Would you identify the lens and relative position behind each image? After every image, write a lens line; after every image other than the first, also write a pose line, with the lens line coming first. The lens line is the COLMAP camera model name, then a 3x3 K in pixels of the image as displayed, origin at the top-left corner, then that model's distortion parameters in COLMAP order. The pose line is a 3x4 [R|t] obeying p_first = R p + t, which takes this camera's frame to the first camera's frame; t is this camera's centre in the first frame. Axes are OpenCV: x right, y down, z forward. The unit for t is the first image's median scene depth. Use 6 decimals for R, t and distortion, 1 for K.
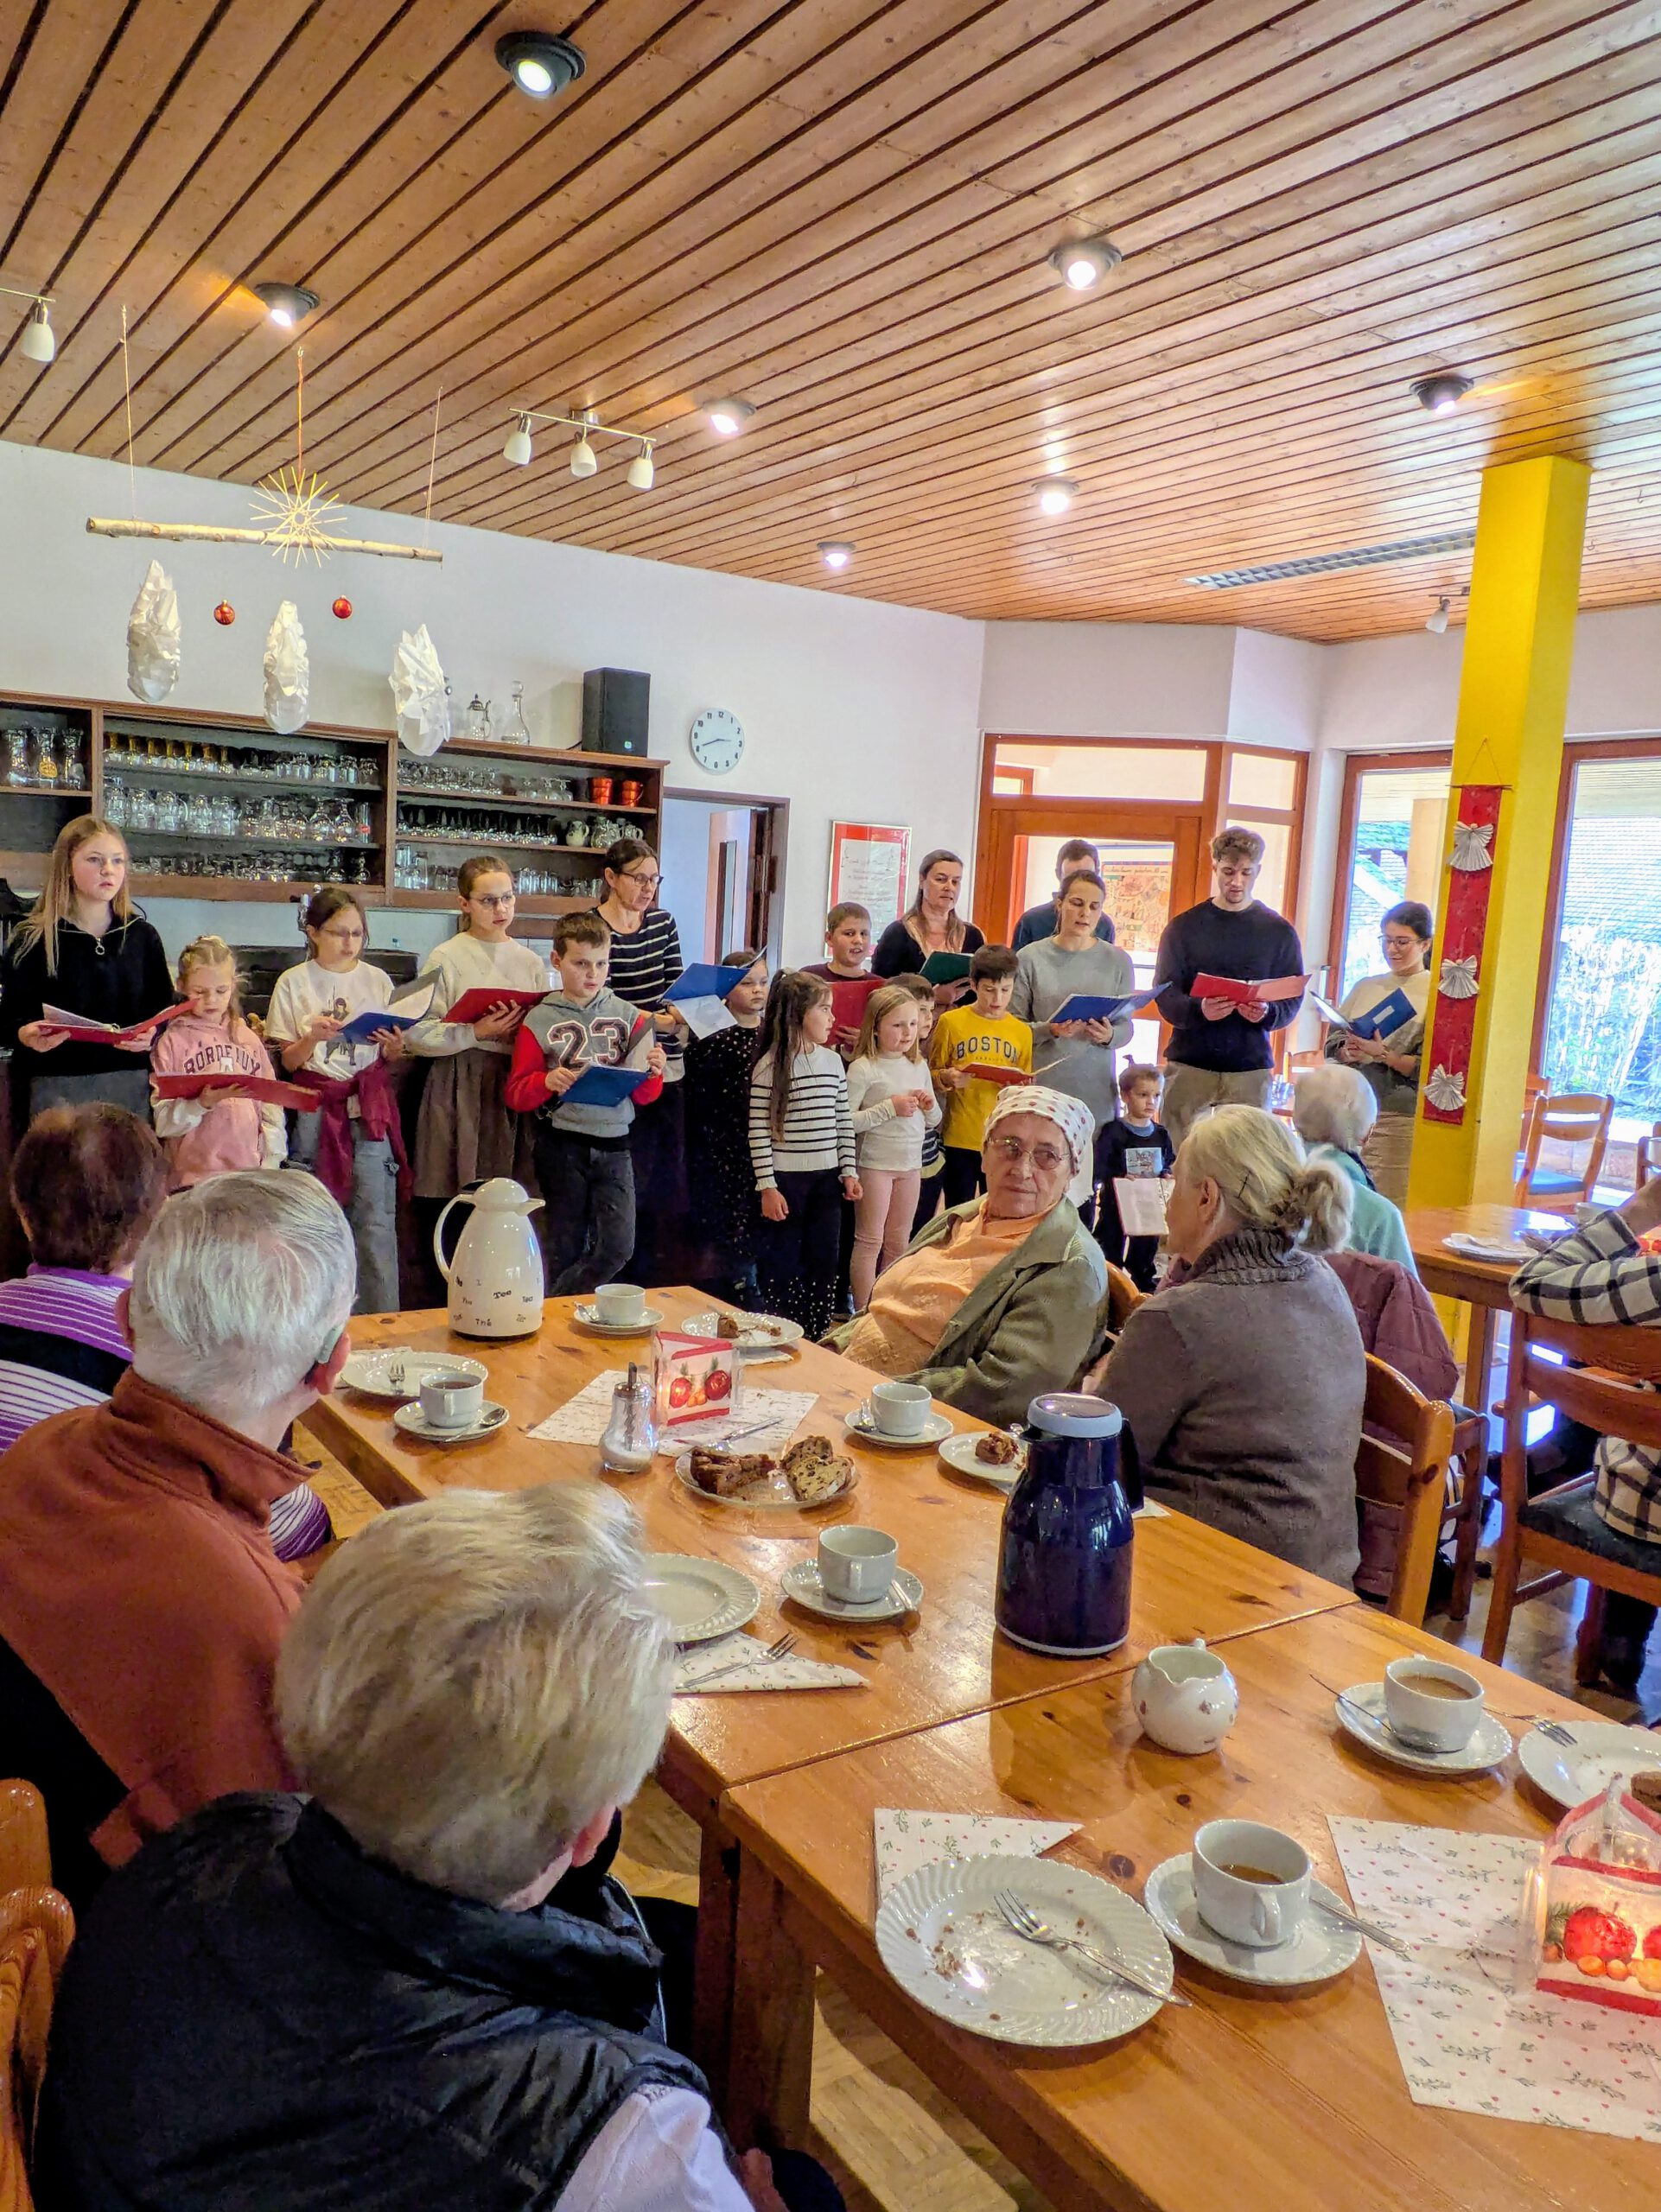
lens RADIAL K [[1612.3, 0, 827.5], [0, 1612.3, 1036.1], [0, 0, 1]] dist [-0.000910, -0.007625]
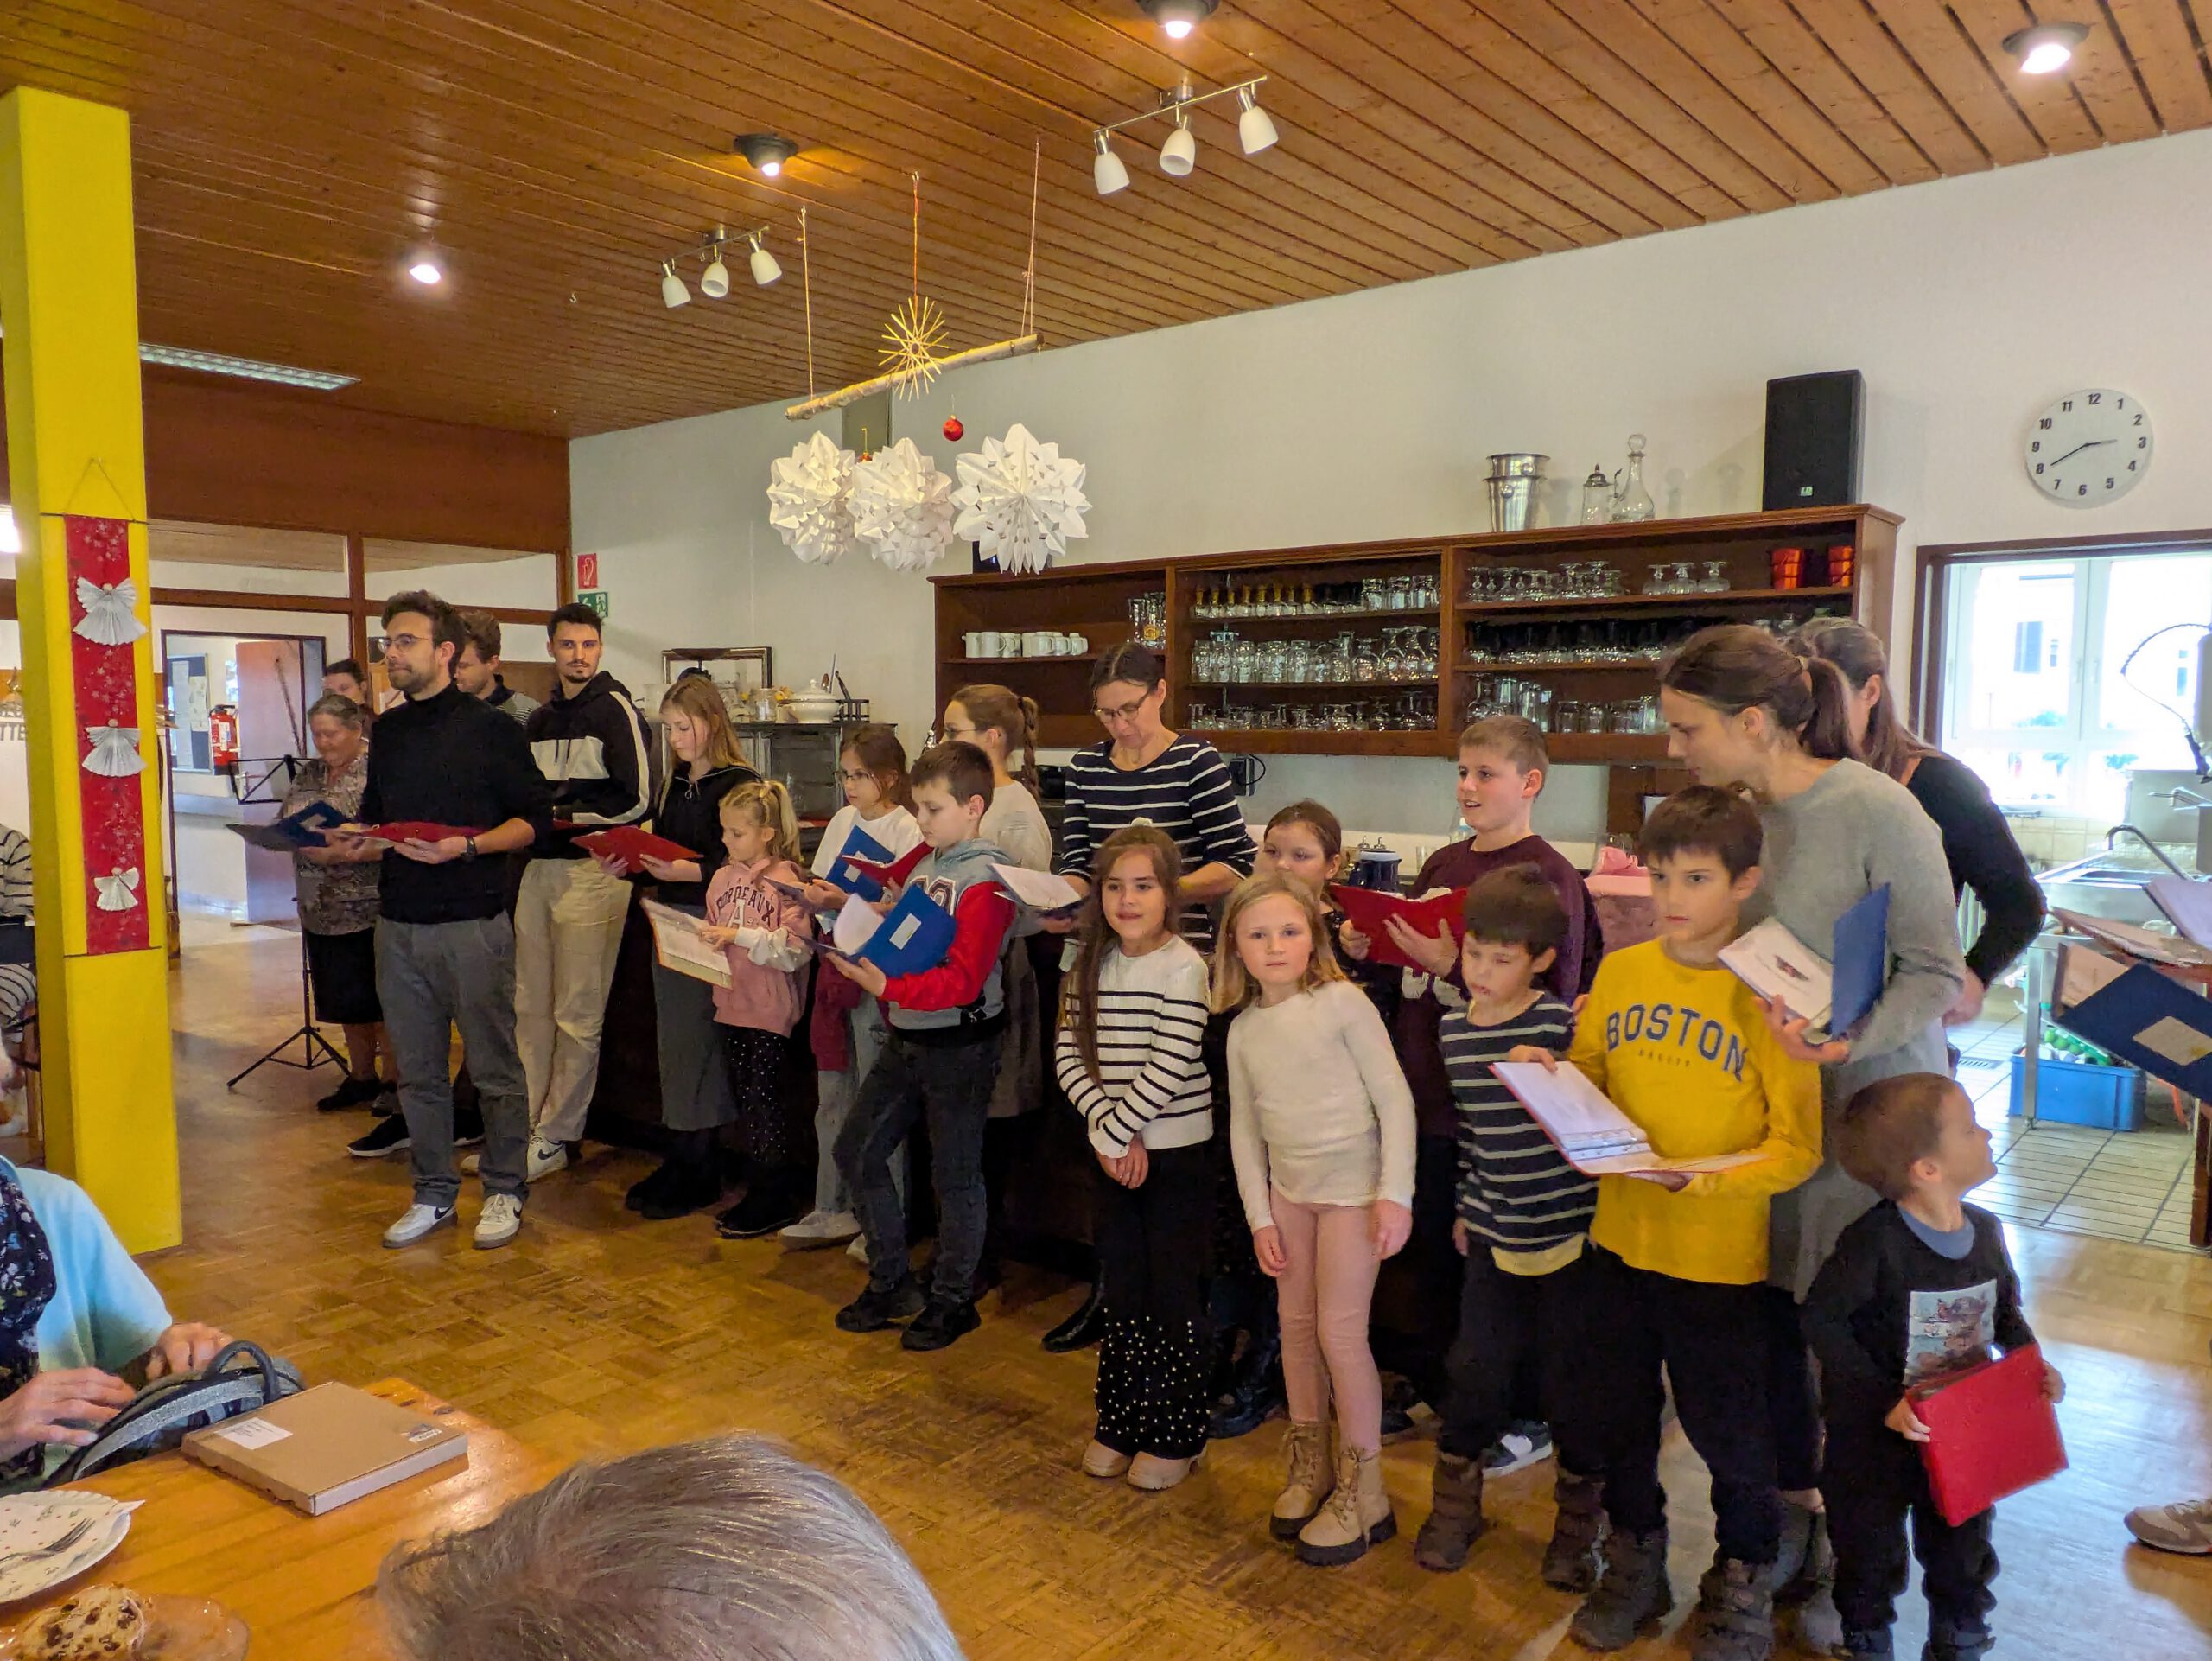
lens RADIAL K [[1612.3, 0, 1114.1], [0, 1612.3, 881.4], [0, 0, 1]] dist [-0.000910, -0.007625]
pose [[0.271821, 0.037346, -0.961623, 0.513791], [-0.067578, 0.997521, 0.019638, -0.023694], [0.959972, 0.059646, 0.273671, 0.689524]]
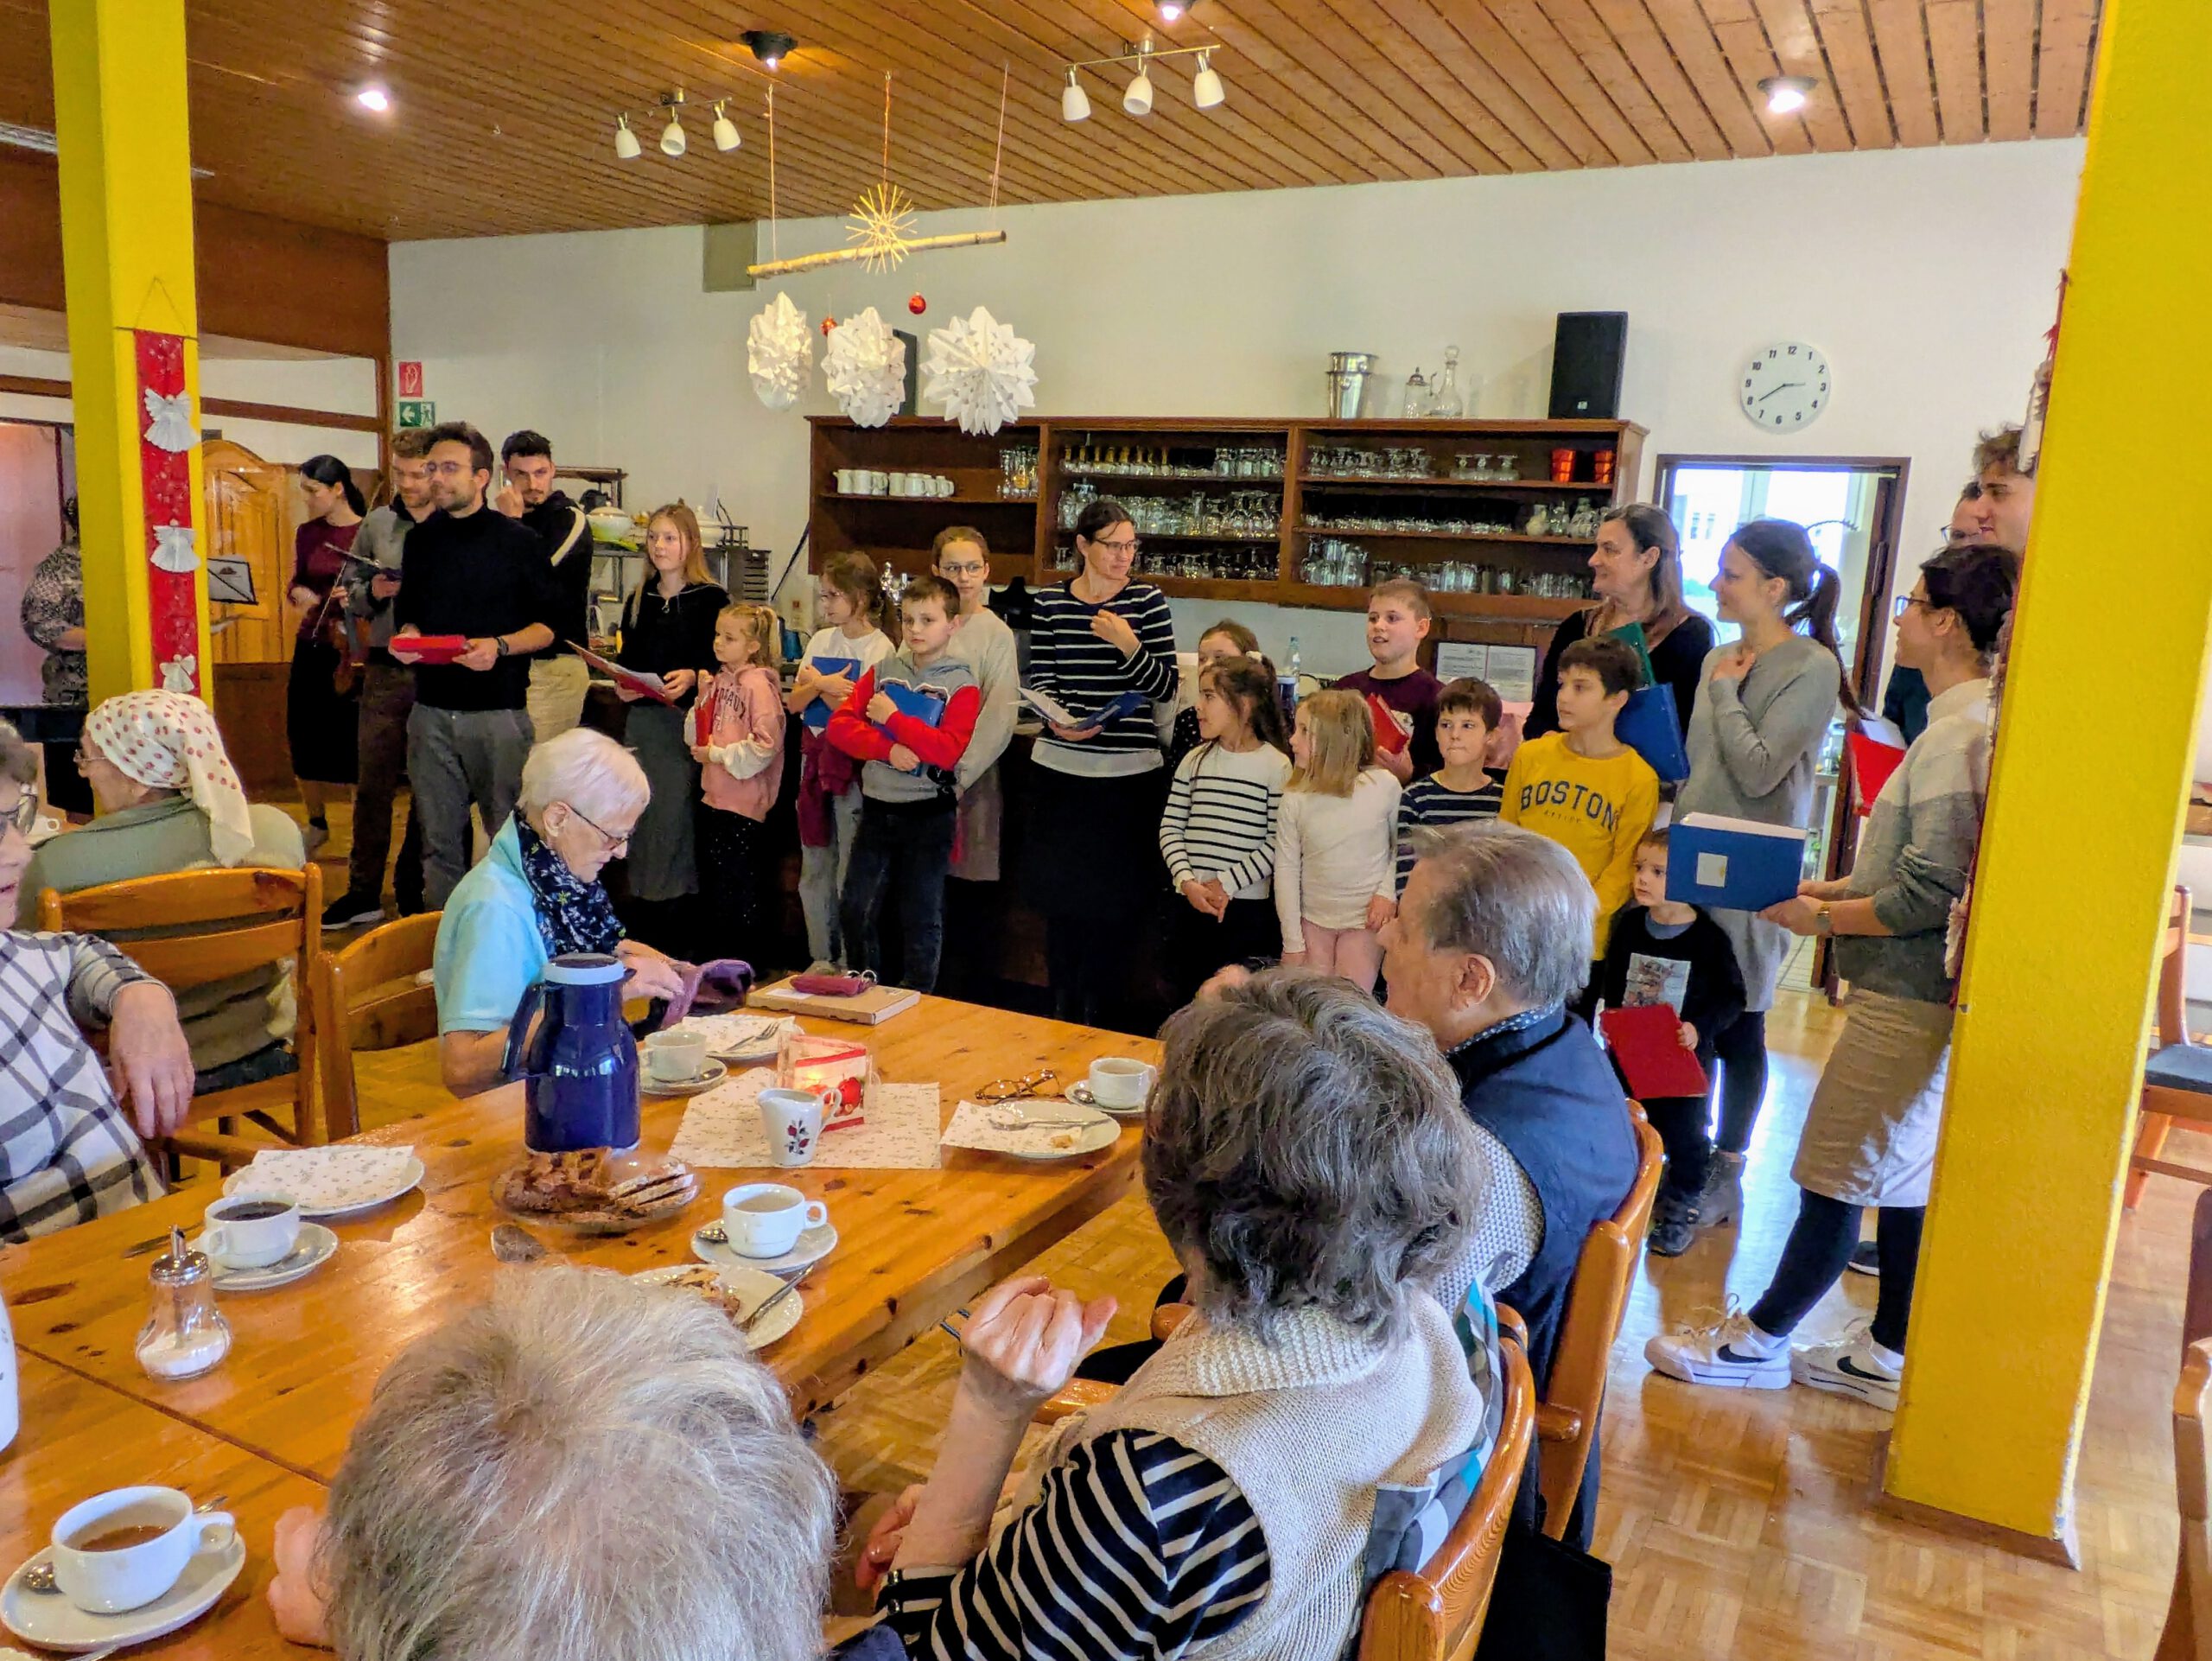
lens RADIAL K [[1666.4, 0, 1107.5], [0, 1666.4, 891.1], [0, 0, 1]] dist [-0.004061, -0.006924]
pose [[0.457258, 0.136855, -0.878741, 0.656829], [-0.098288, 0.989812, 0.103009, 0.000009], [0.883886, 0.039268, 0.466051, 0.488276]]
